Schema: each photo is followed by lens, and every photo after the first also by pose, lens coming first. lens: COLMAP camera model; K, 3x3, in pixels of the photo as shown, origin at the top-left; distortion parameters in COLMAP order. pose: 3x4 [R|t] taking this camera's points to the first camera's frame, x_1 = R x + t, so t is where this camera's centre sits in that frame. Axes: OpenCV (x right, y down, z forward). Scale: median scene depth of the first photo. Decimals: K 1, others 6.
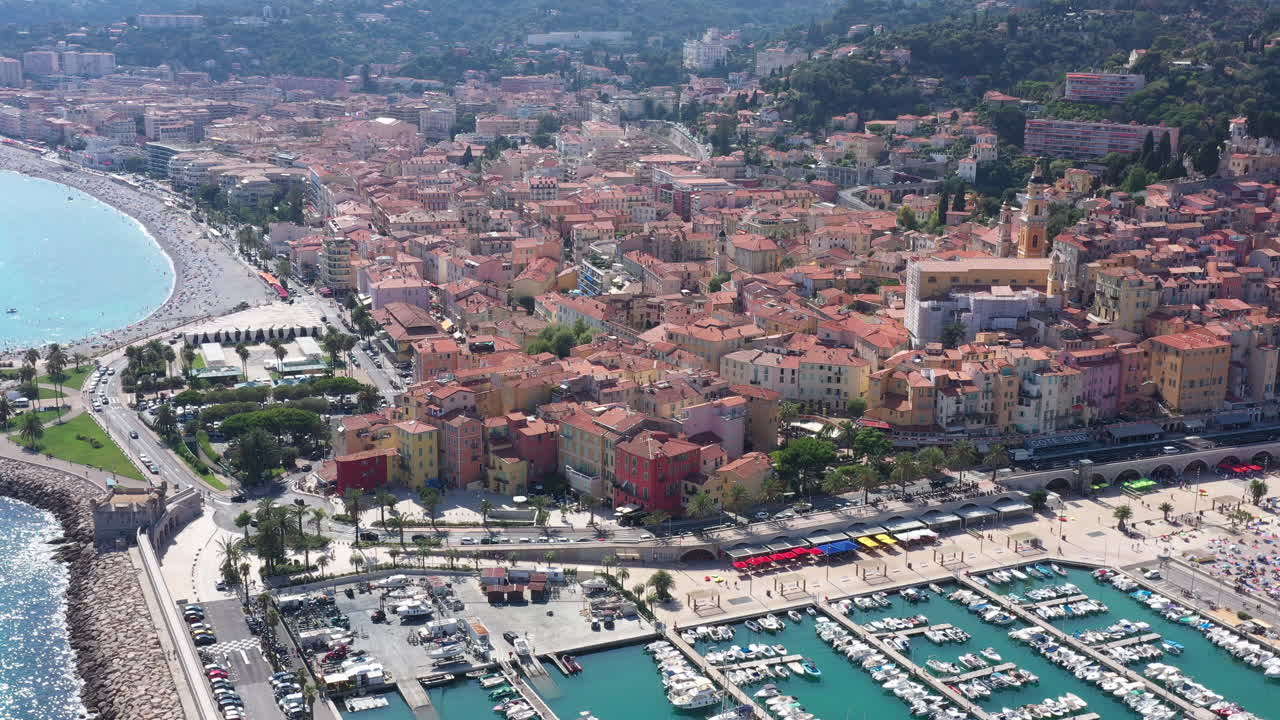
lens RADIAL K [[1432.2, 0, 640.0], [0, 1432.2, 360.0], [0, 0, 1]] dist [0.009662, 0.002660]
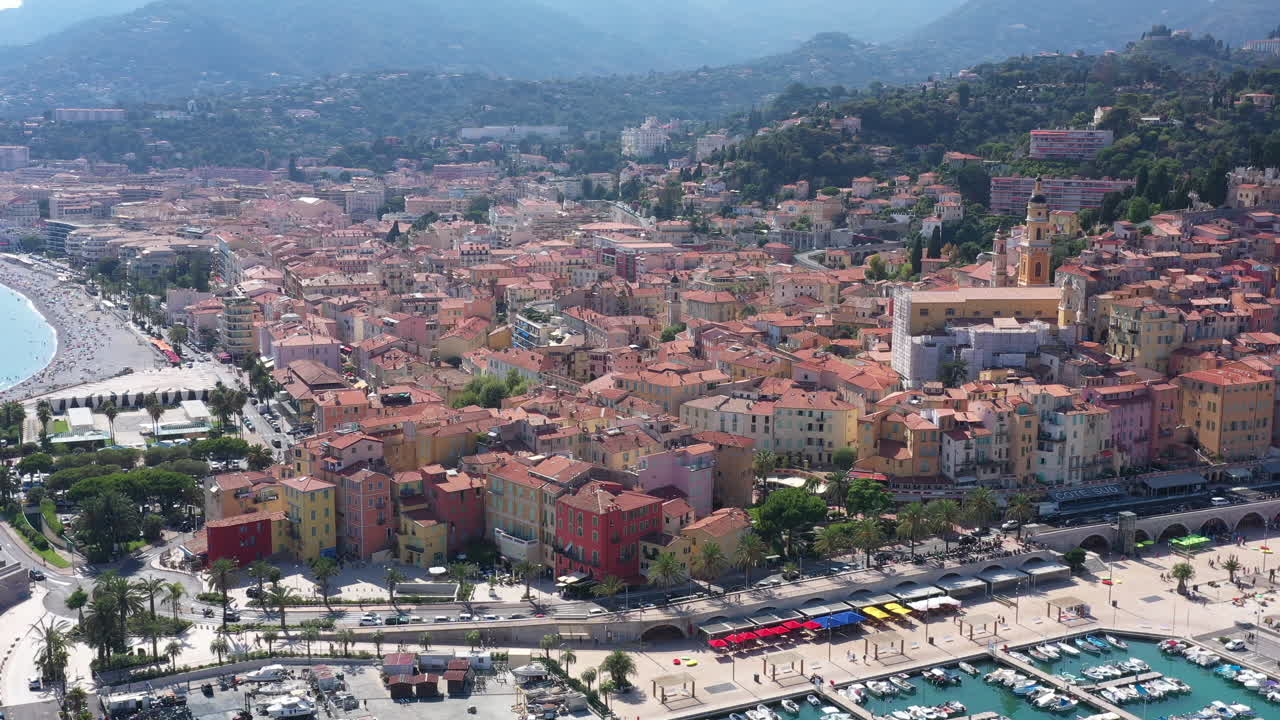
lens RADIAL K [[1432.2, 0, 640.0], [0, 1432.2, 360.0], [0, 0, 1]] dist [0.009662, 0.002660]
pose [[0.999006, -0.012731, 0.042730, -0.003084], [0.015993, 0.996911, -0.076894, 0.038086], [-0.041619, 0.077501, 0.996123, 0.166374]]
